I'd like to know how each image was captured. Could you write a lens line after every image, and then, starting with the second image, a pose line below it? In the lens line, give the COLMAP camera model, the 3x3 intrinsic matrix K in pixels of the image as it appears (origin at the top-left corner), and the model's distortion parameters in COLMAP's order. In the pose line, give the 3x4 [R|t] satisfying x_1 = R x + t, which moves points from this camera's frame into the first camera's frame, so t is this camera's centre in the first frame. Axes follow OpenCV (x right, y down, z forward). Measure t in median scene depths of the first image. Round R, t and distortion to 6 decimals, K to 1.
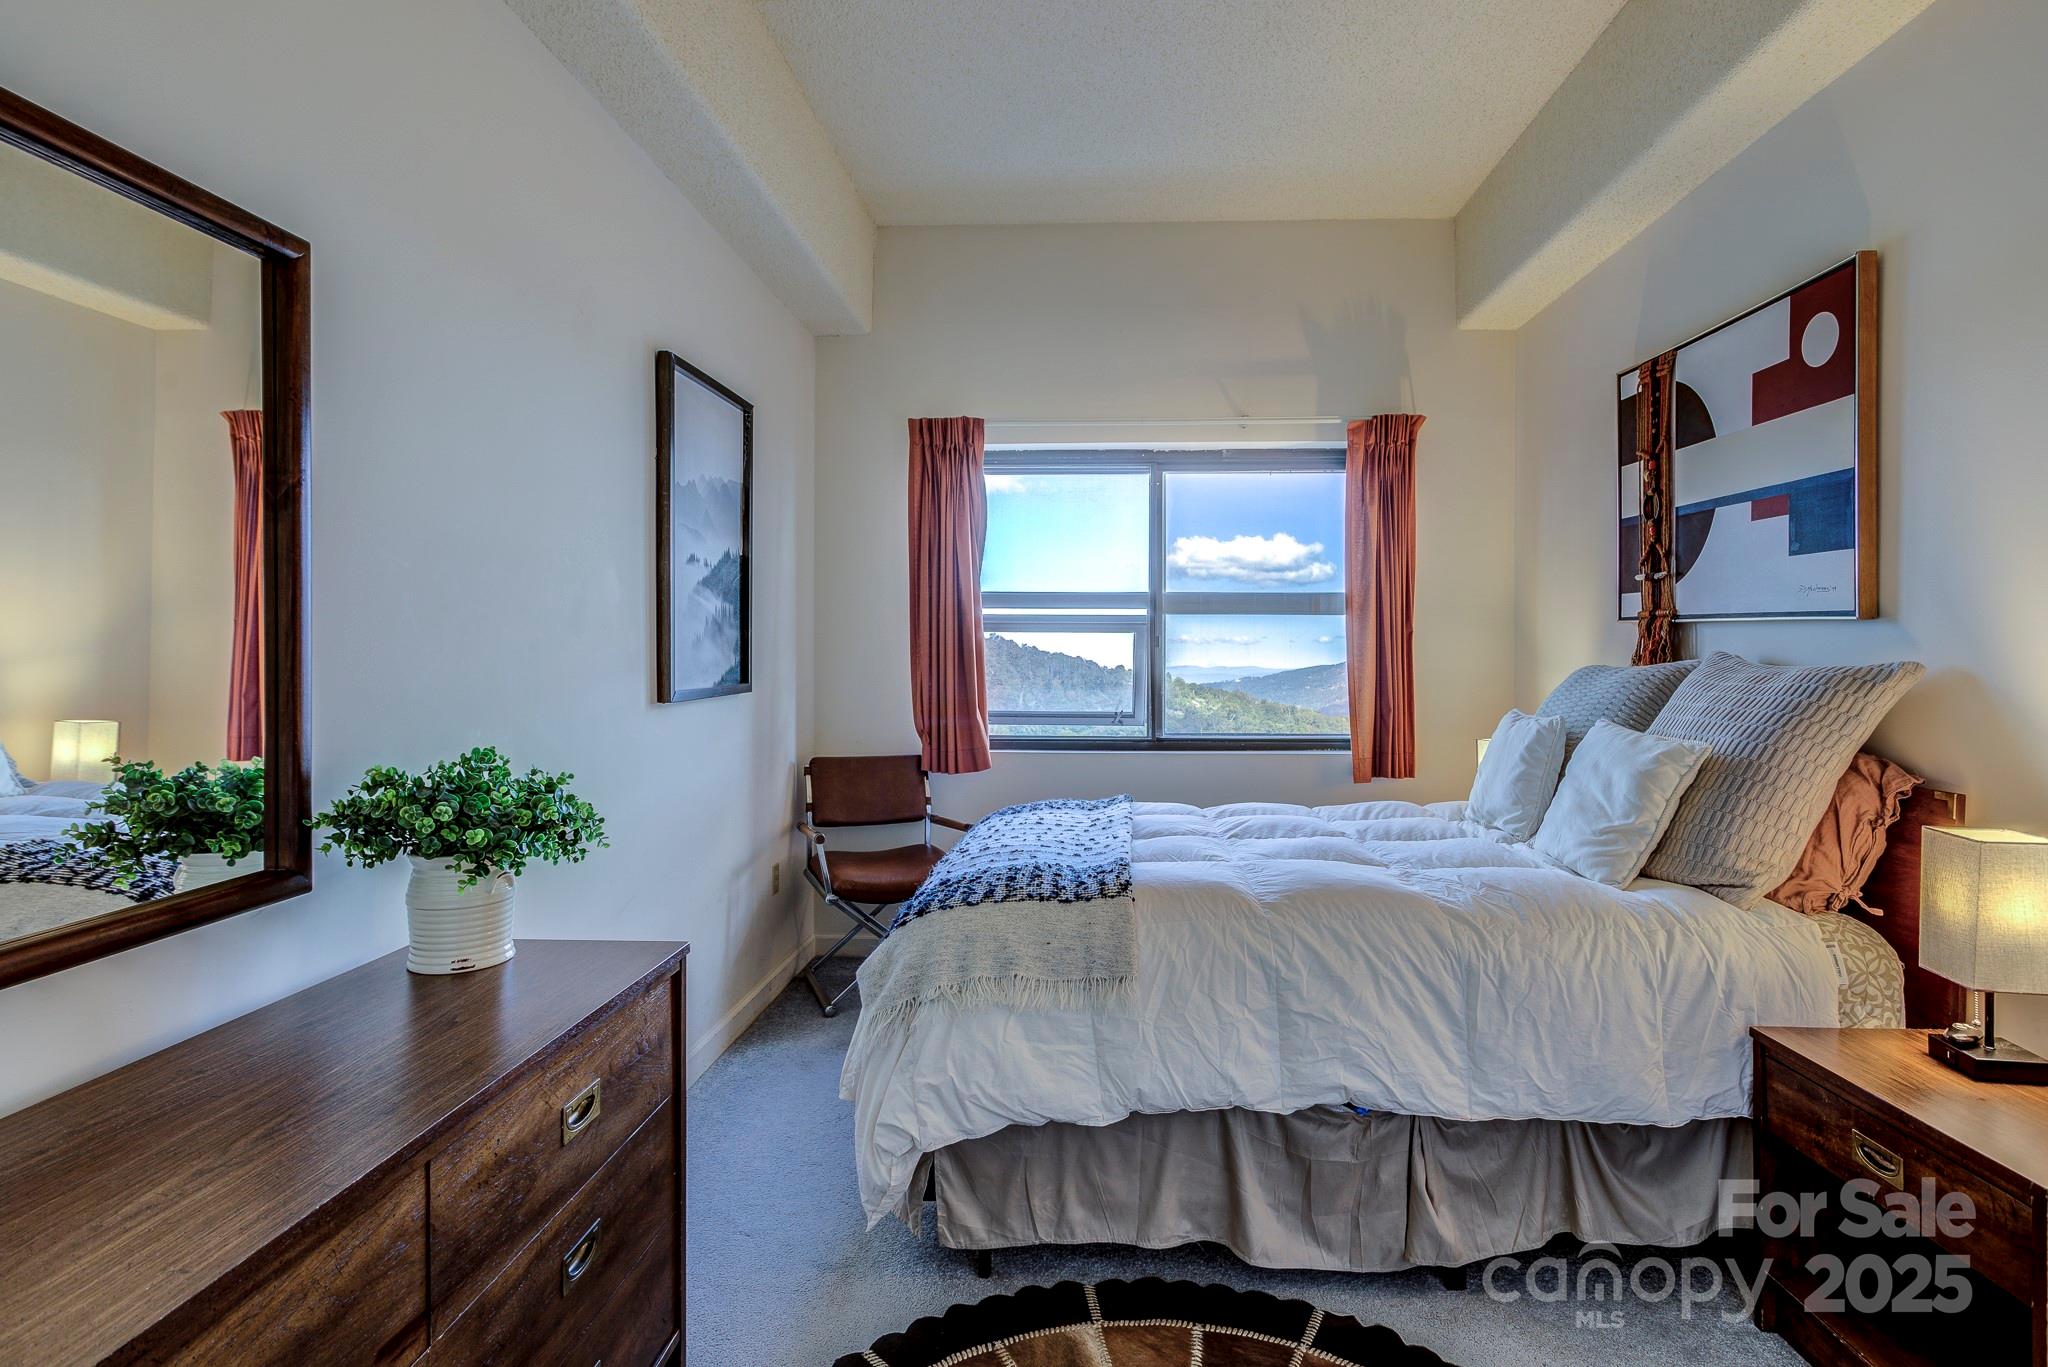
lens RADIAL K [[1011.8, 0, 1127.5], [0, 1011.8, 655.7], [0, 0, 1]] dist [-0.012120, 0.005967]
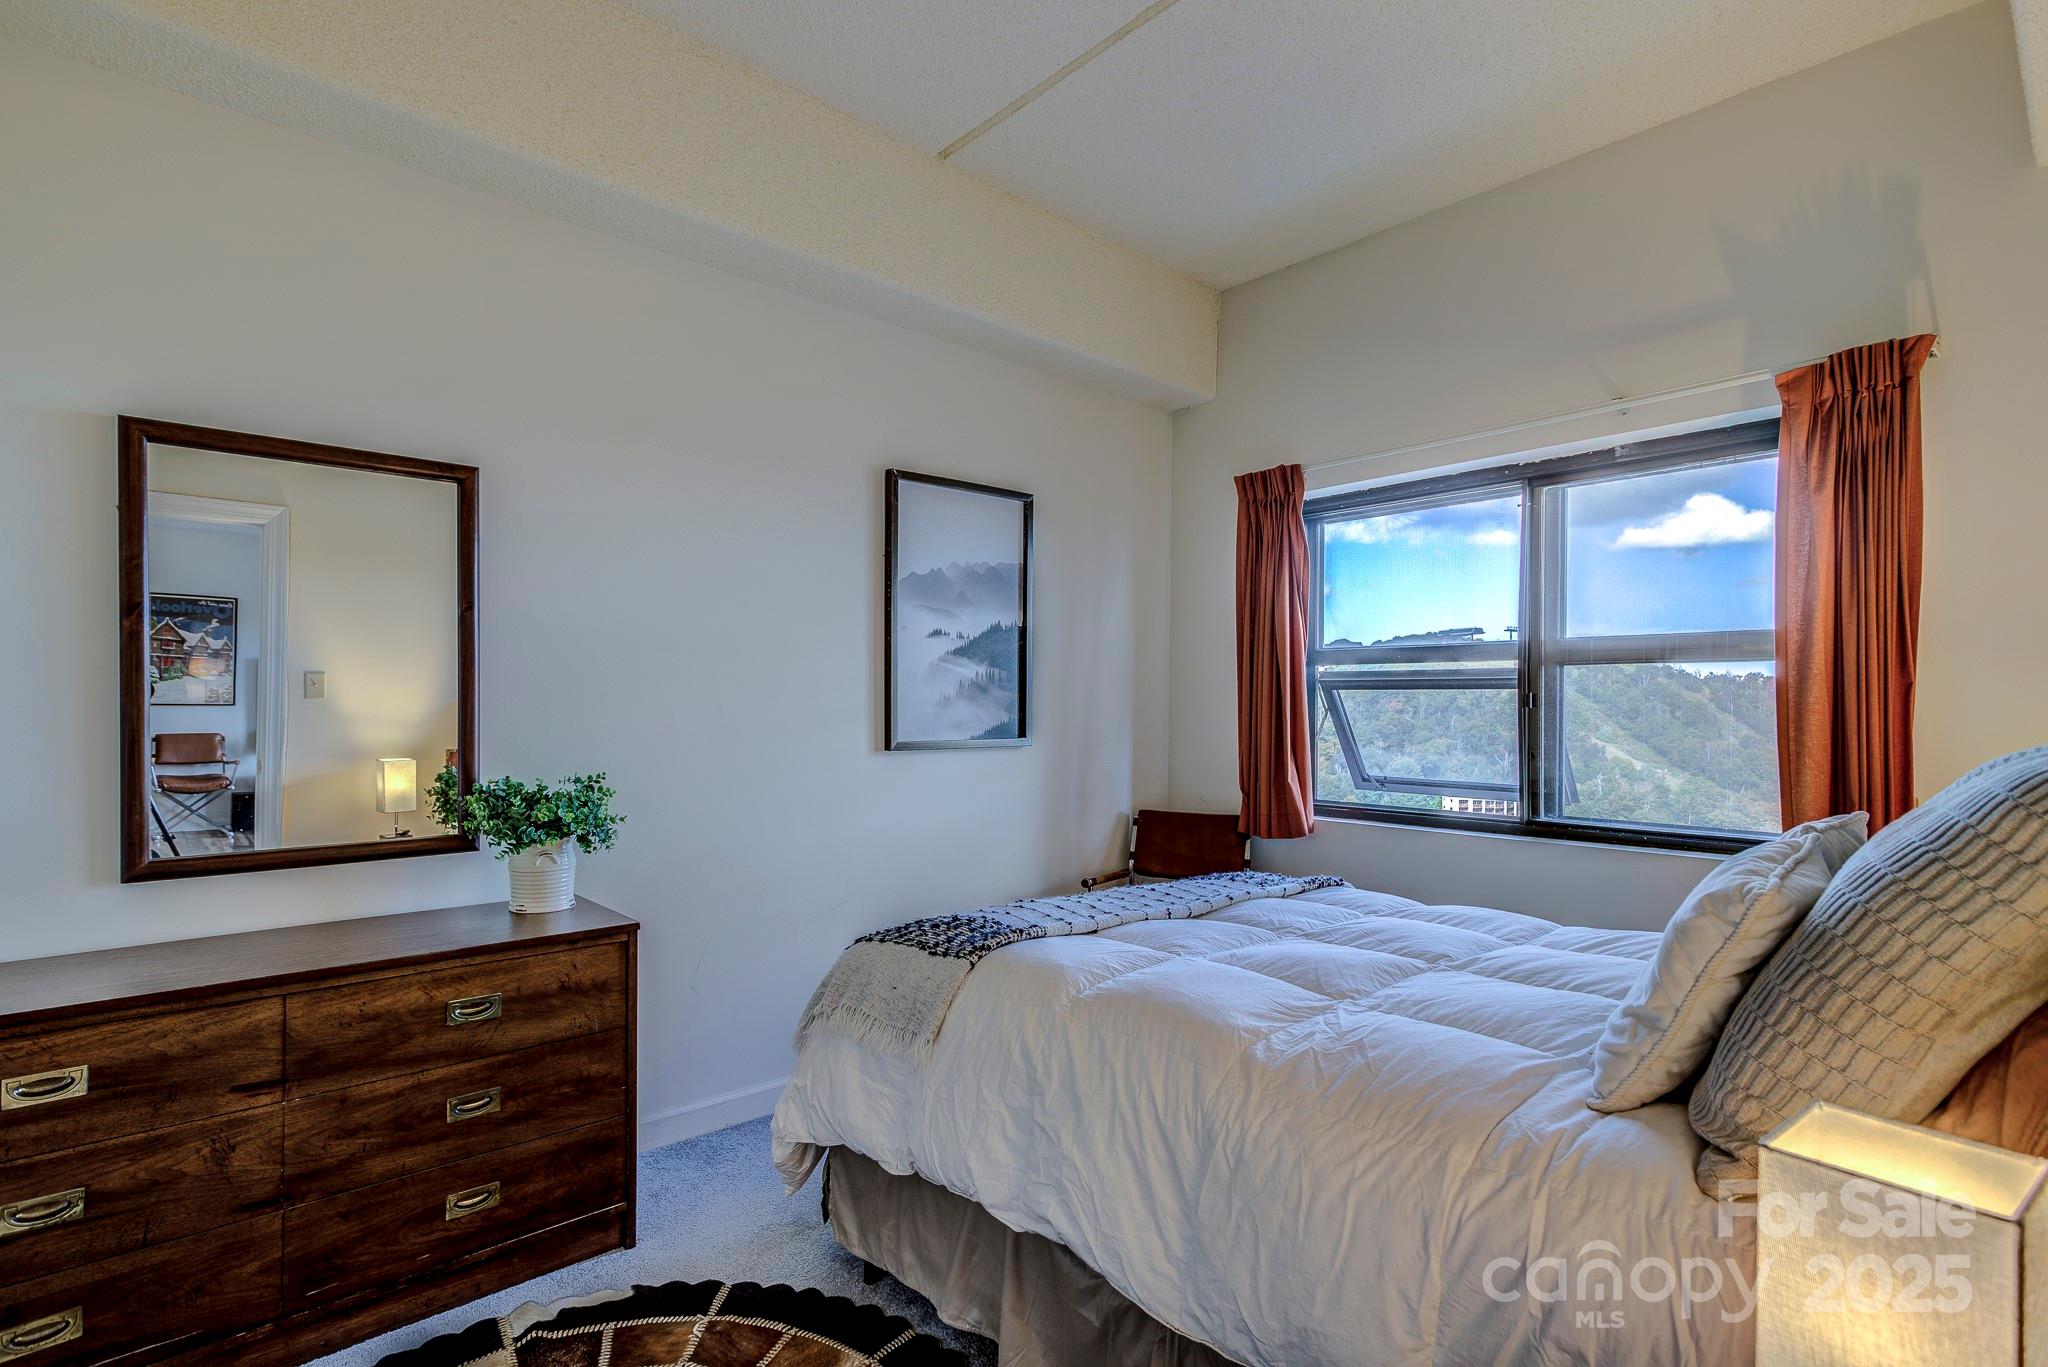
lens RADIAL K [[1011.8, 0, 1058.5], [0, 1011.8, 706.4], [0, 0, 1]] dist [-0.012120, 0.005967]
pose [[0.688901, 0.000705, -0.724855, 0.486247], [-0.006294, 0.999968, -0.005009, -0.002934], [0.724828, 0.008013, 0.688883, 0.240735]]
